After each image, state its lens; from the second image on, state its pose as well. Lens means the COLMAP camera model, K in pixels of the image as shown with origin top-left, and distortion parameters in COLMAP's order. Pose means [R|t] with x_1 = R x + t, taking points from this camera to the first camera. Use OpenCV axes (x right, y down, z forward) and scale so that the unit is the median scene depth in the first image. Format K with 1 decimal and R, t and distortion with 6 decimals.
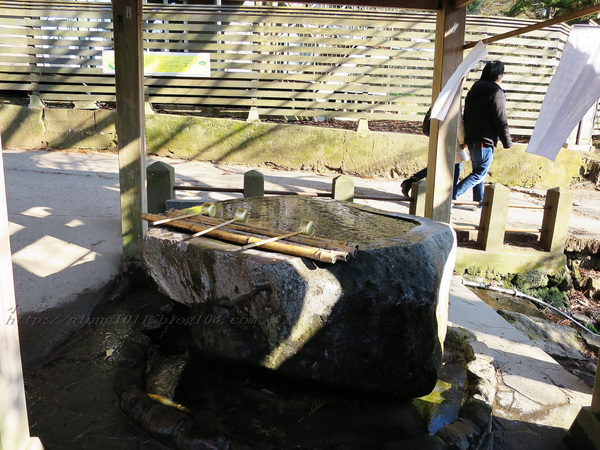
lens RADIAL K [[420.5, 0, 300.0], [0, 420.5, 225.0], [0, 0, 1]] dist [-0.043046, -0.000612]
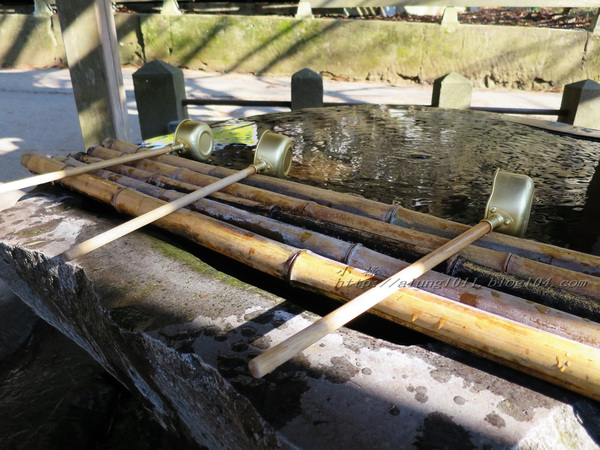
lens RADIAL K [[420.5, 0, 300.0], [0, 420.5, 225.0], [0, 0, 1]] dist [-0.043046, -0.000612]
pose [[0.991994, 0.004409, -0.126211, -0.020607], [0.018353, 0.983747, 0.178620, -0.007241], [0.124948, -0.179506, 0.975790, 0.180045]]
